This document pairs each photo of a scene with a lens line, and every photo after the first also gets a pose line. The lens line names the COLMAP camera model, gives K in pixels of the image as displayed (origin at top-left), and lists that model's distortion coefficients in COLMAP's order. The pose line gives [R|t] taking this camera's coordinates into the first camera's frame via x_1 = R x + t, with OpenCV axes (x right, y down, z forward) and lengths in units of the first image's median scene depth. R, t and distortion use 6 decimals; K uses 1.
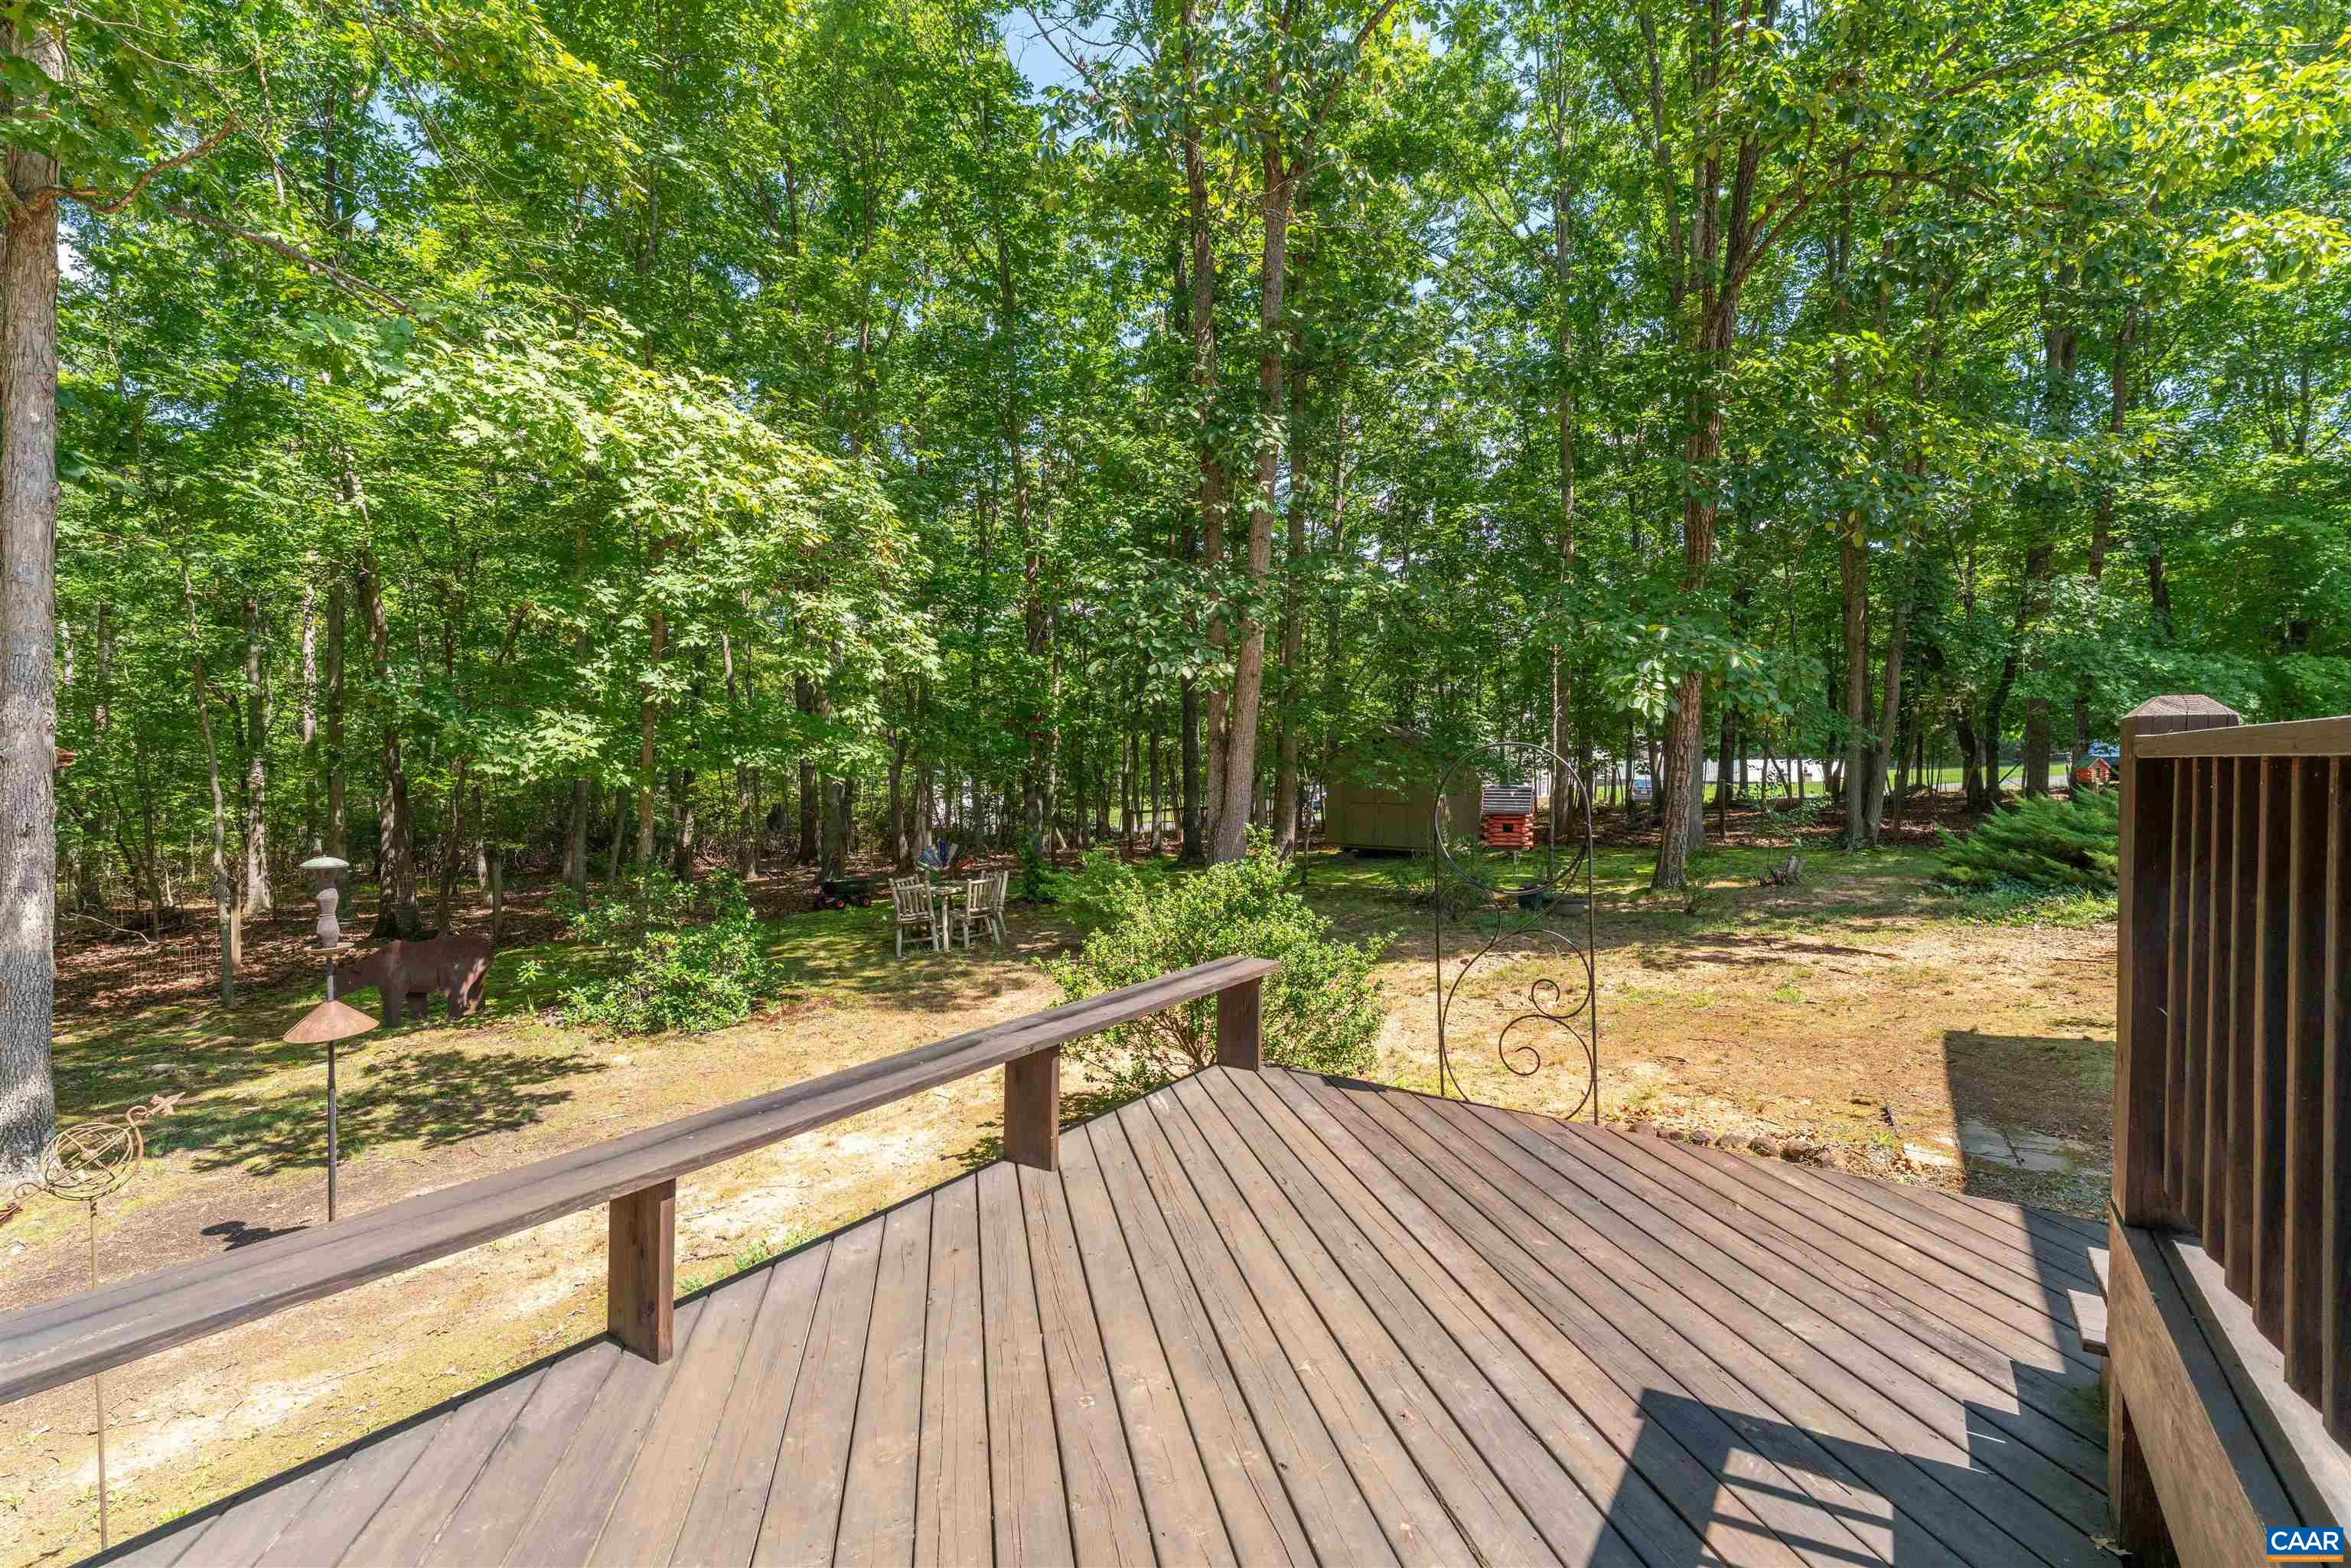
lens RADIAL K [[1049.9, 0, 1175.5], [0, 1049.9, 784.0], [0, 0, 1]] dist [-0.003200, -0.000888]
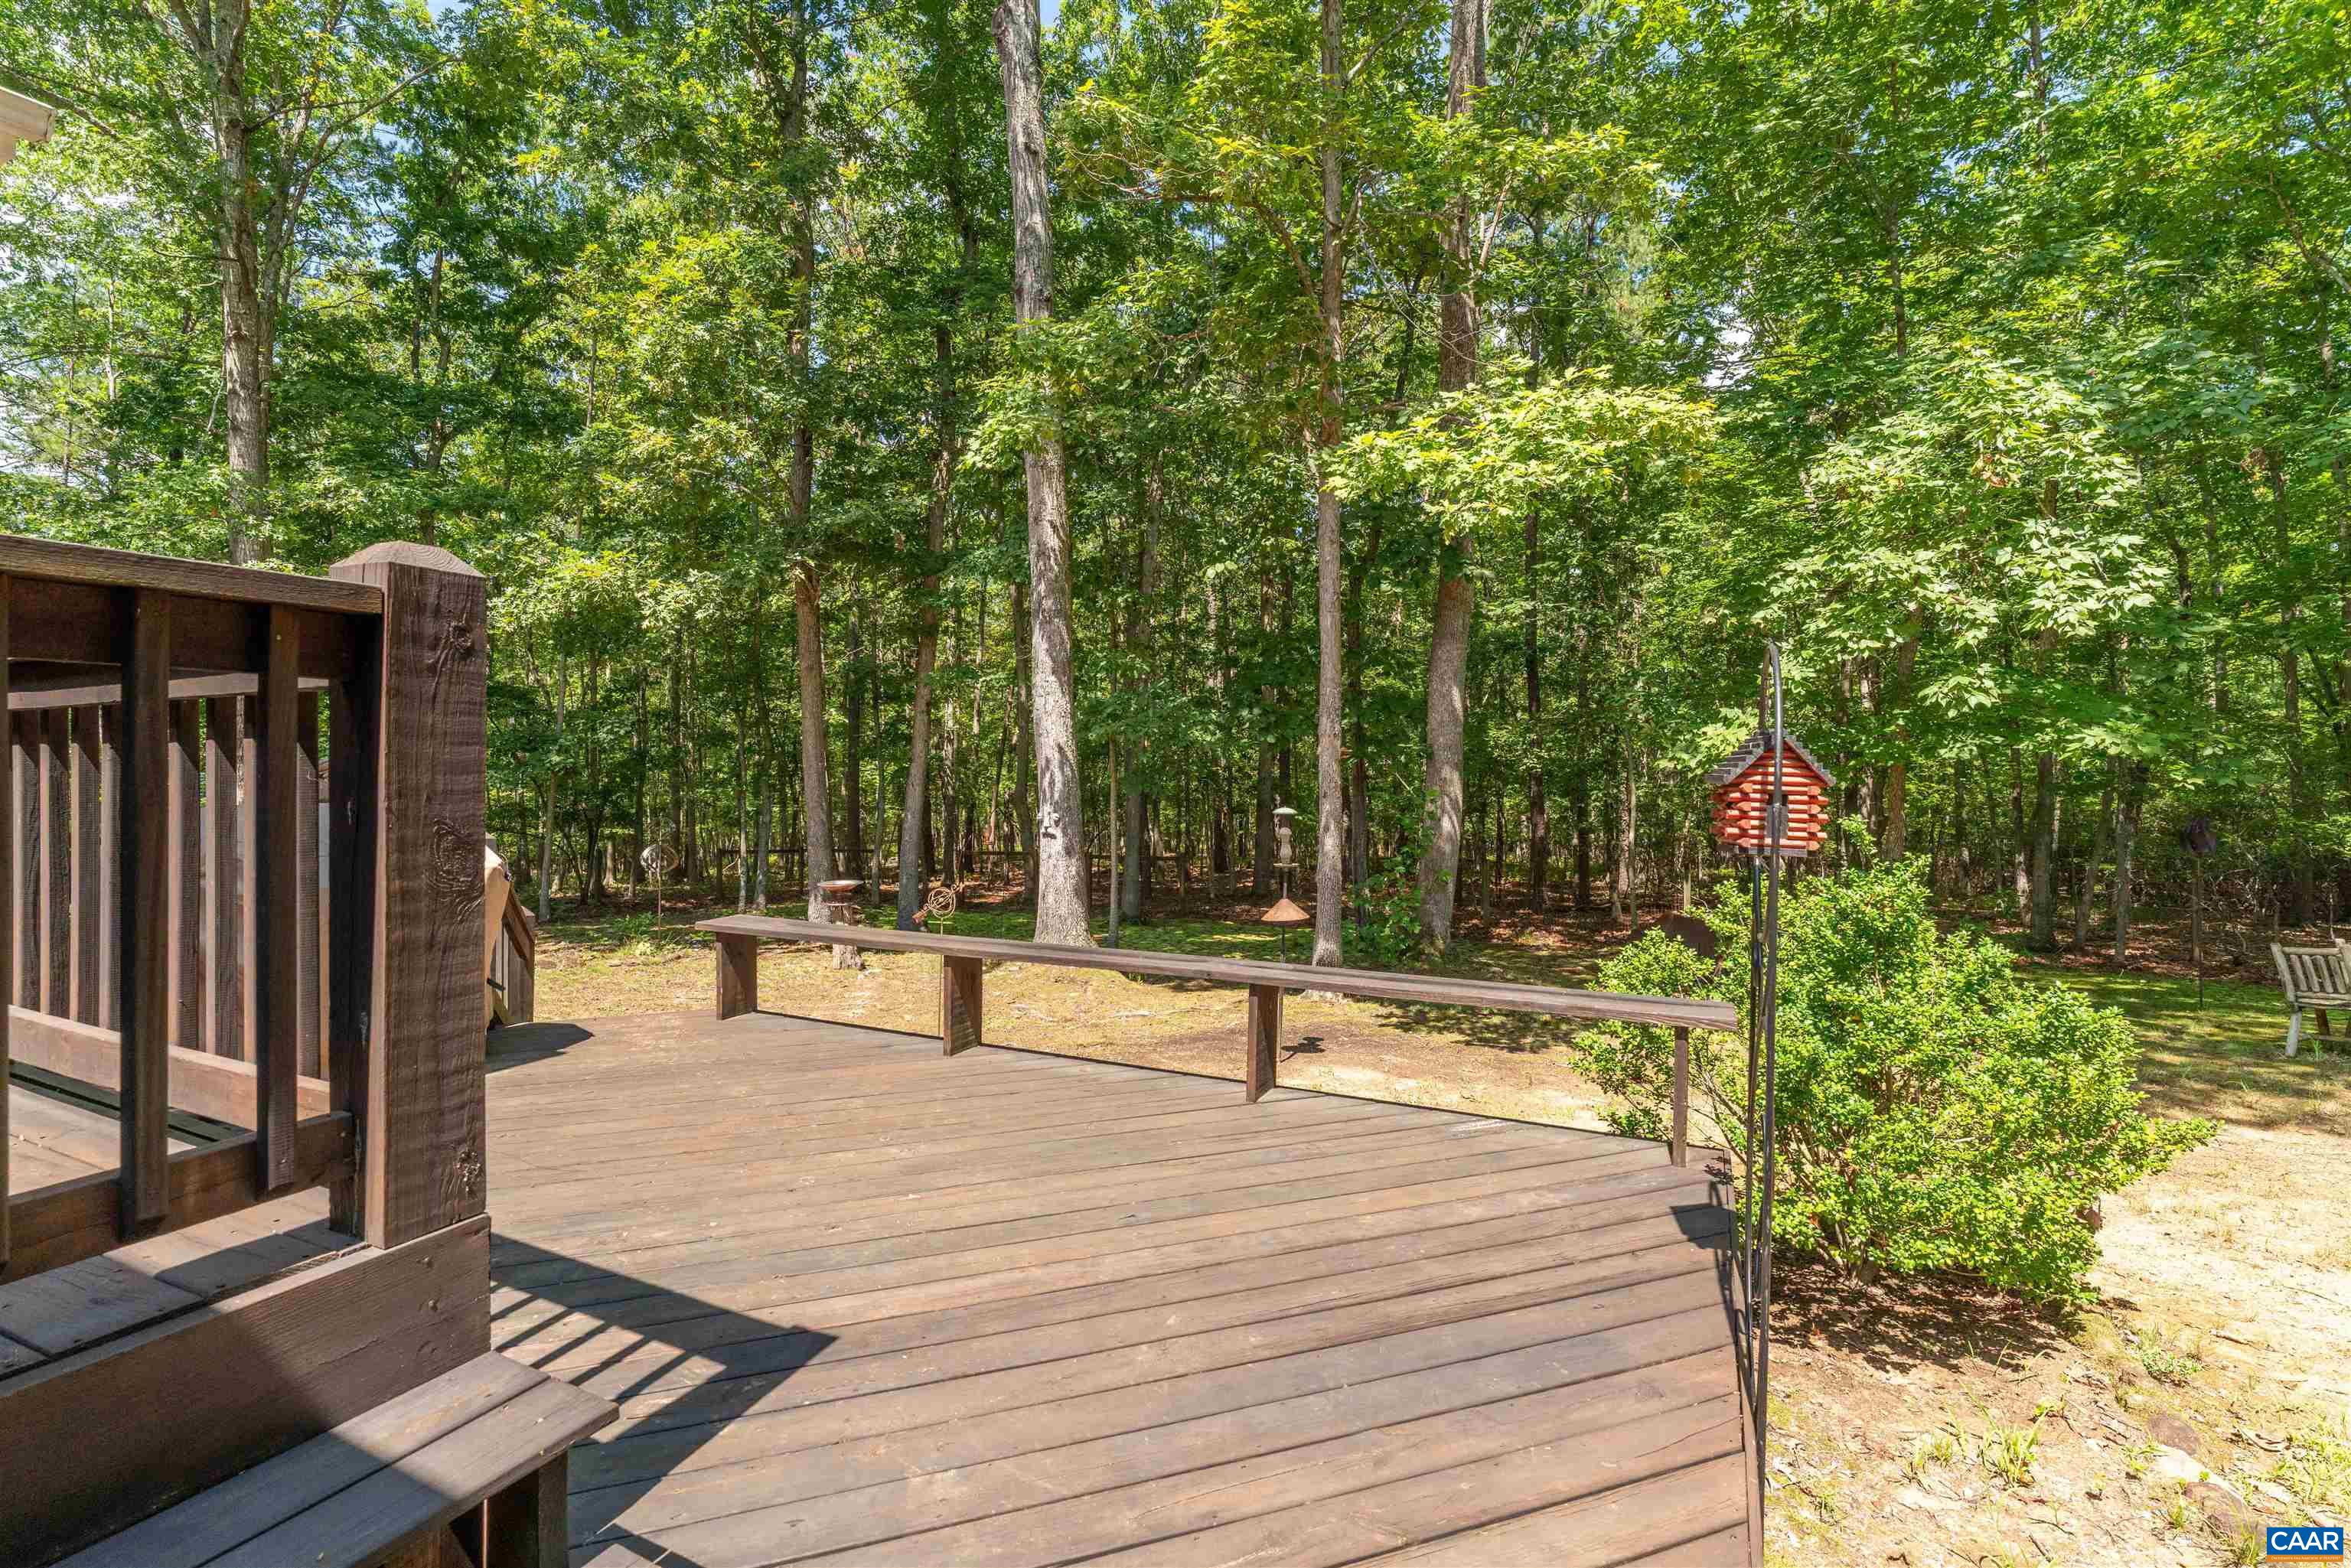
lens RADIAL K [[1049.9, 0, 1175.5], [0, 1049.9, 784.0], [0, 0, 1]] dist [-0.003200, -0.000888]
pose [[0.149290, 0.006977, -0.988769, 0.422003], [-0.020908, 0.999774, 0.003897, 0.016231], [0.988572, 0.020092, 0.149402, 0.337091]]
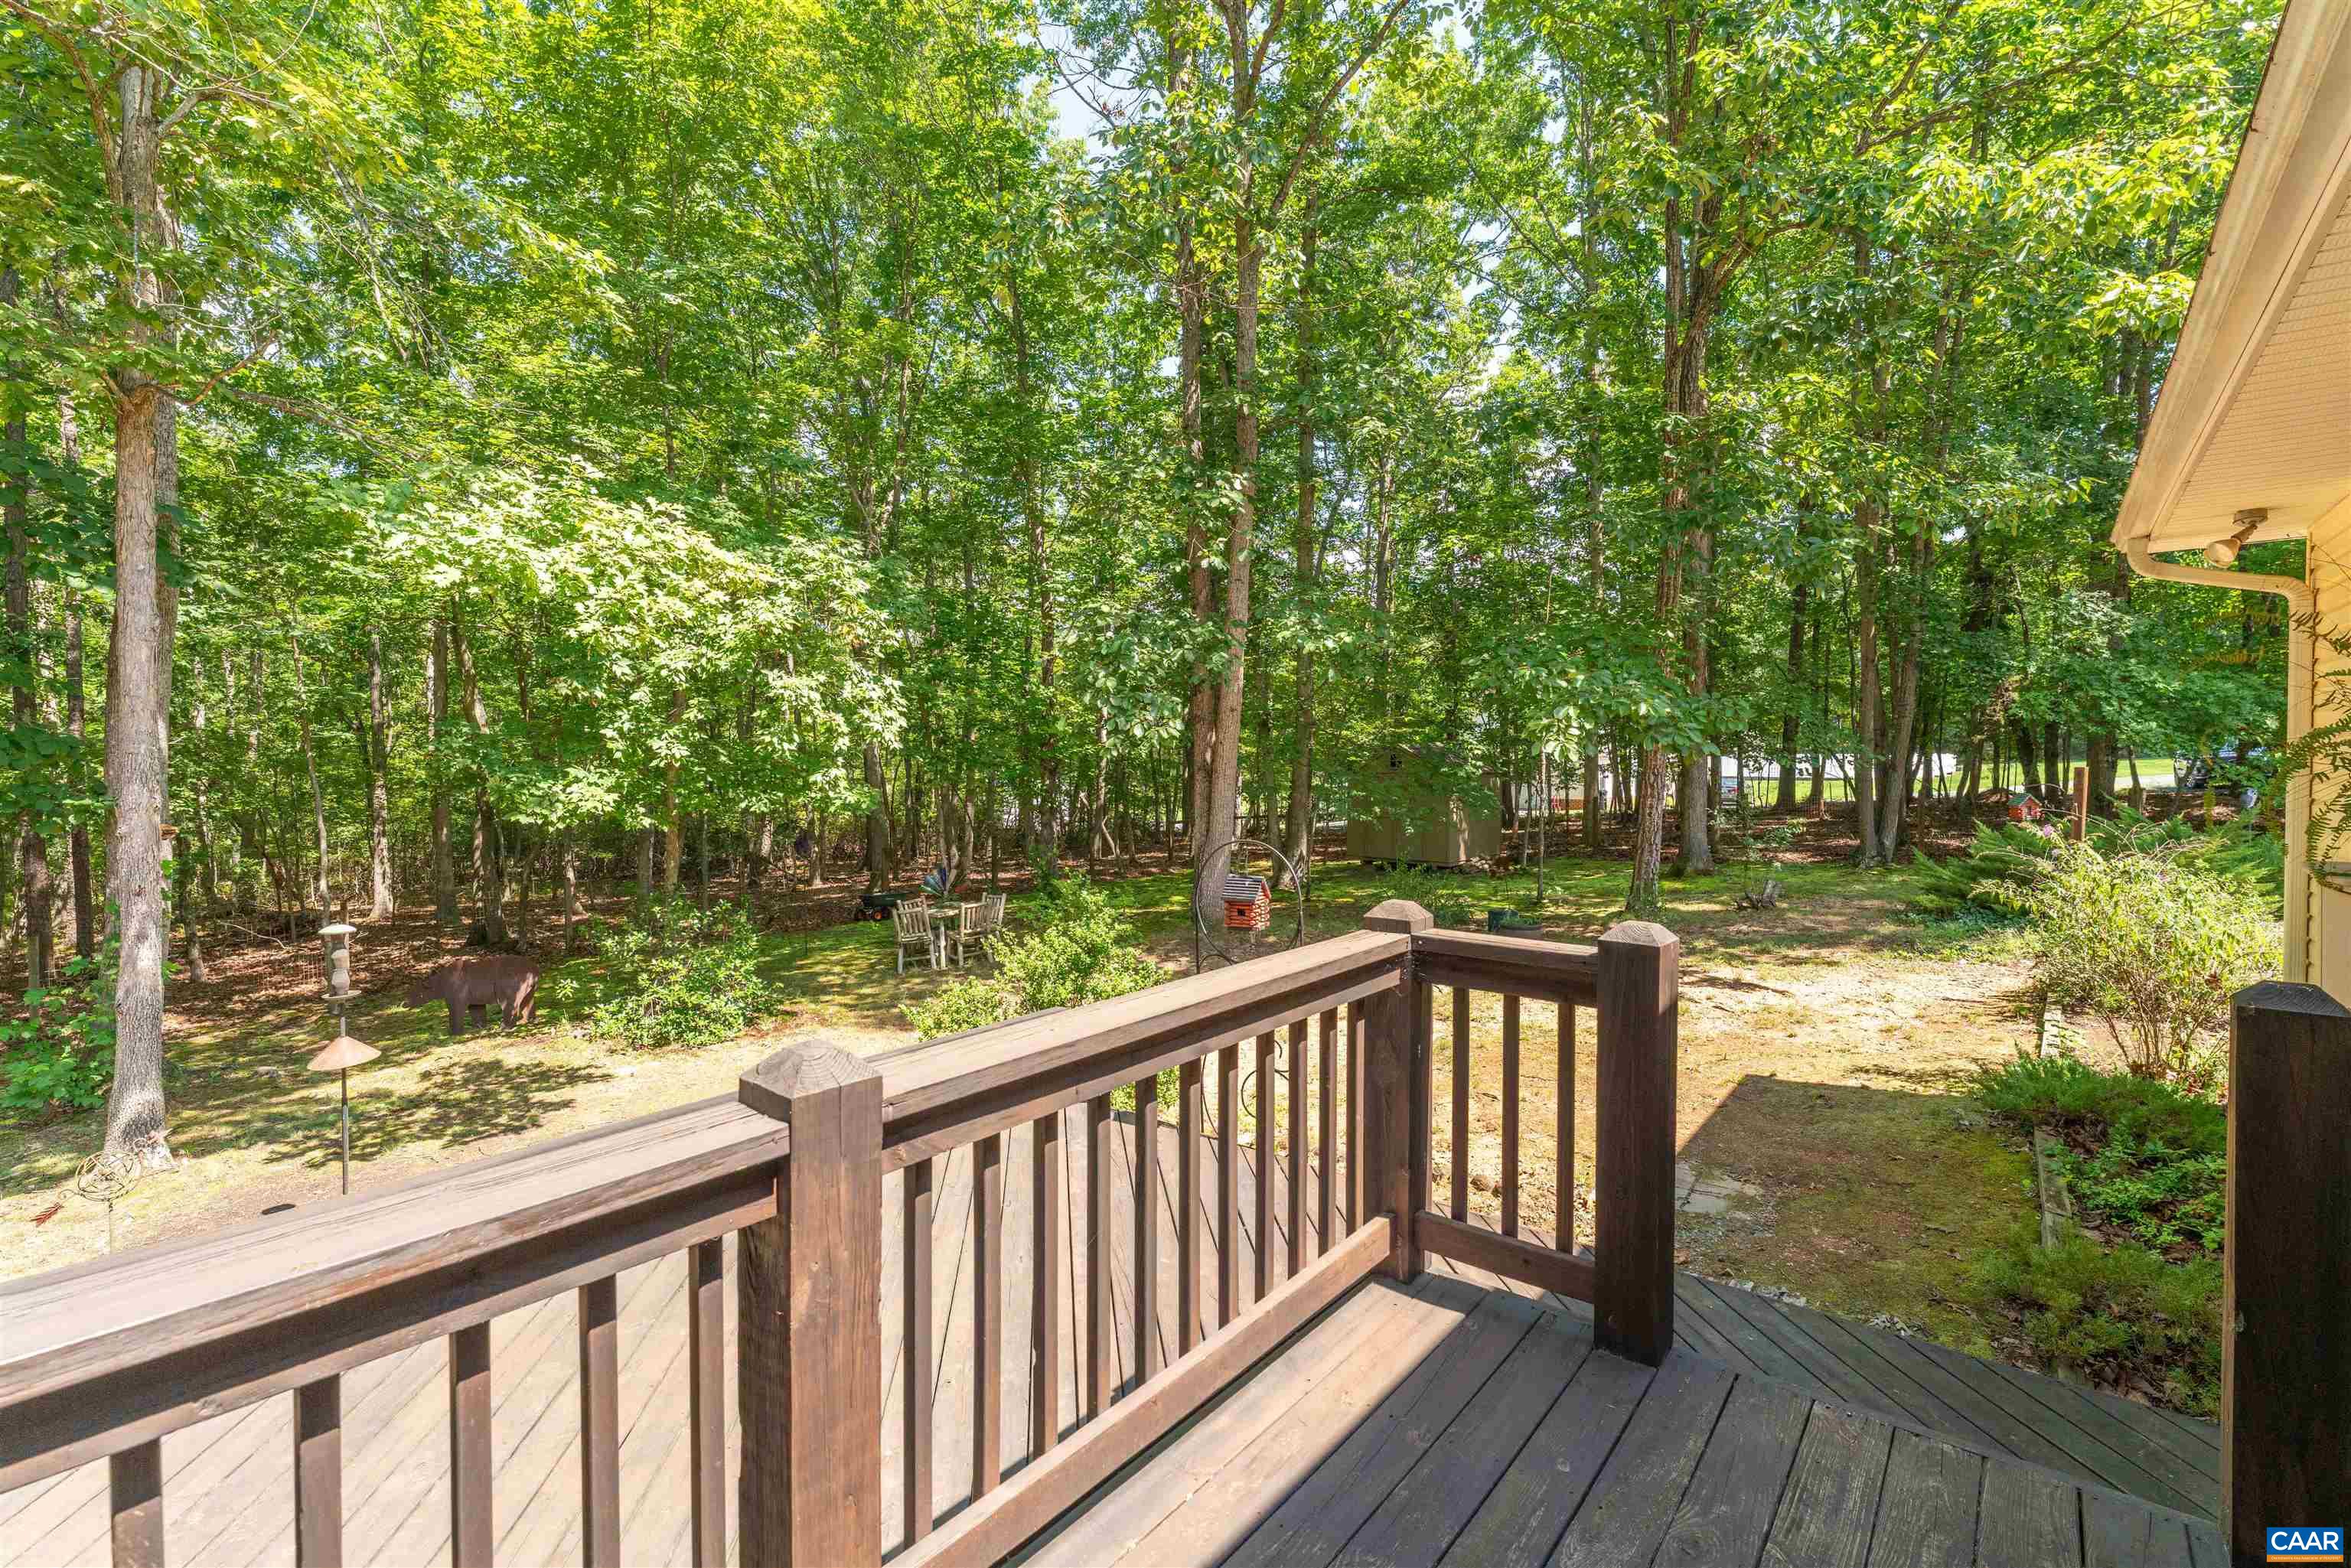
lens RADIAL K [[1049.9, 0, 1175.5], [0, 1049.9, 784.0], [0, 0, 1]] dist [-0.003200, -0.000888]
pose [[0.995947, -0.005800, -0.089756, 0.188140], [0.006427, 0.999957, 0.006702, -0.060122], [0.089714, -0.007252, 0.995941, -0.104095]]
